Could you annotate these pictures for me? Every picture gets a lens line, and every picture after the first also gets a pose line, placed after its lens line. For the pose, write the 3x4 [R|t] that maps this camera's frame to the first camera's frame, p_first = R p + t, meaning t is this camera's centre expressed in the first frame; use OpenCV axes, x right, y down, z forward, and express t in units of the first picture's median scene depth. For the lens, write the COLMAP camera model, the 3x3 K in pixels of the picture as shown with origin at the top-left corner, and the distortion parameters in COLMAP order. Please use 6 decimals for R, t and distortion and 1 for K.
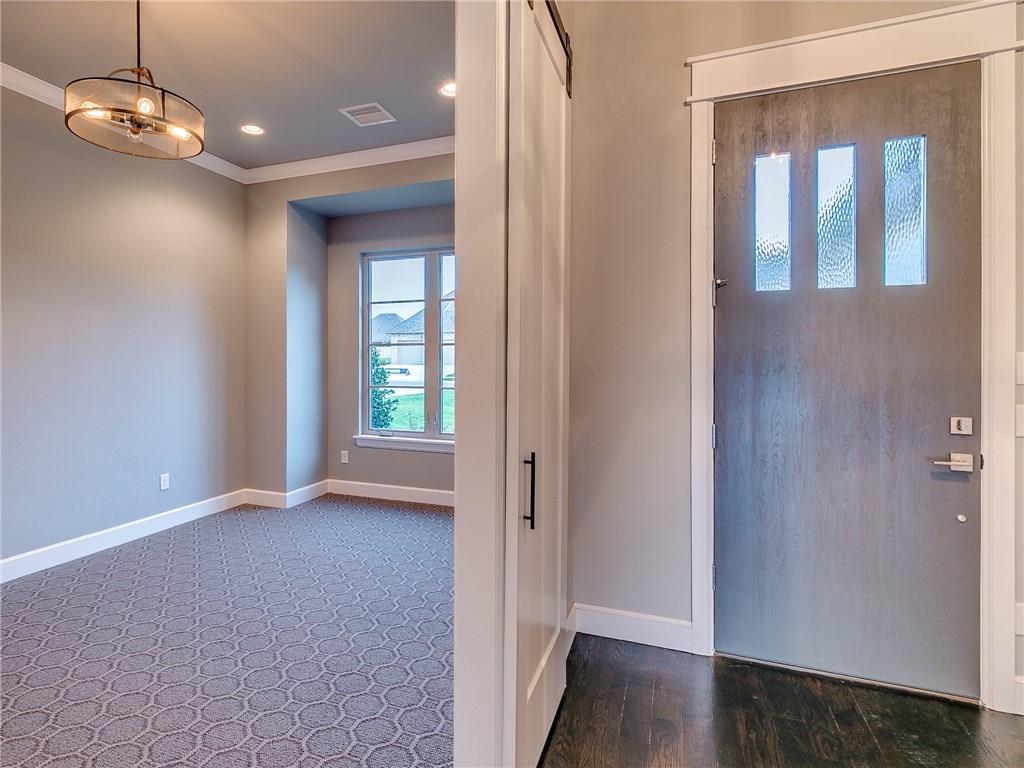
lens RADIAL K [[555.9, 0, 464.4], [0, 555.9, 362.9], [0, 0, 1]] dist [-0.001252, 0.002247]
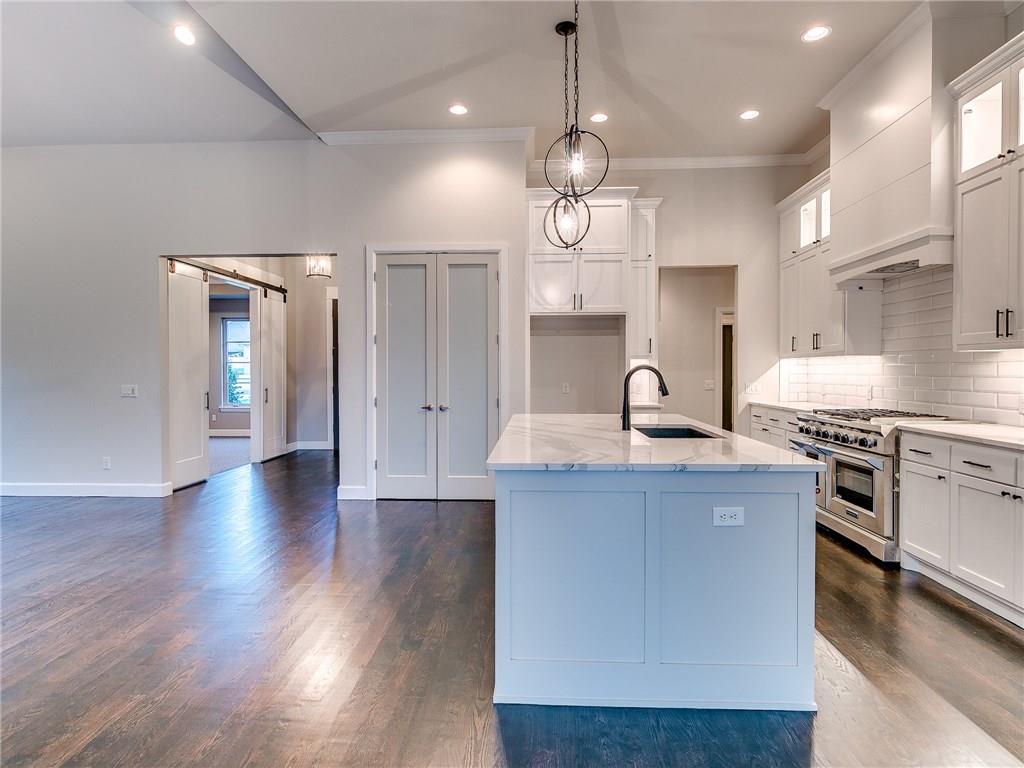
lens RADIAL K [[555.9, 0, 506.3], [0, 555.9, 379.0], [0, 0, 1]] dist [-0.001252, 0.002247]
pose [[0.952414, -0.010951, 0.304610, 0.427108], [0.006949, 0.999875, 0.014220, 0.015616], [-0.304728, -0.011427, 0.952371, -2.891634]]
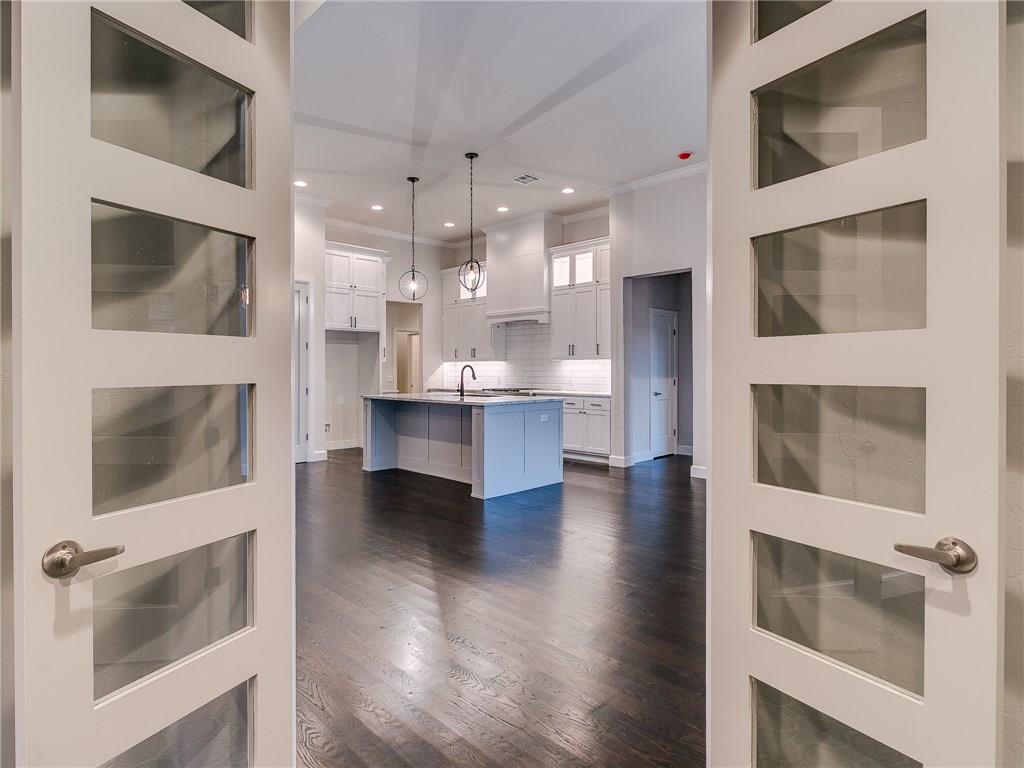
lens RADIAL K [[555.9, 0, 499.7], [0, 555.9, 368.9], [0, 0, 1]] dist [-0.001252, 0.002247]
pose [[0.422206, -0.001482, 0.906498, -1.347545], [0.006411, 0.999979, -0.001351, 0.029377], [-0.906477, 0.006382, 0.422207, -3.038677]]
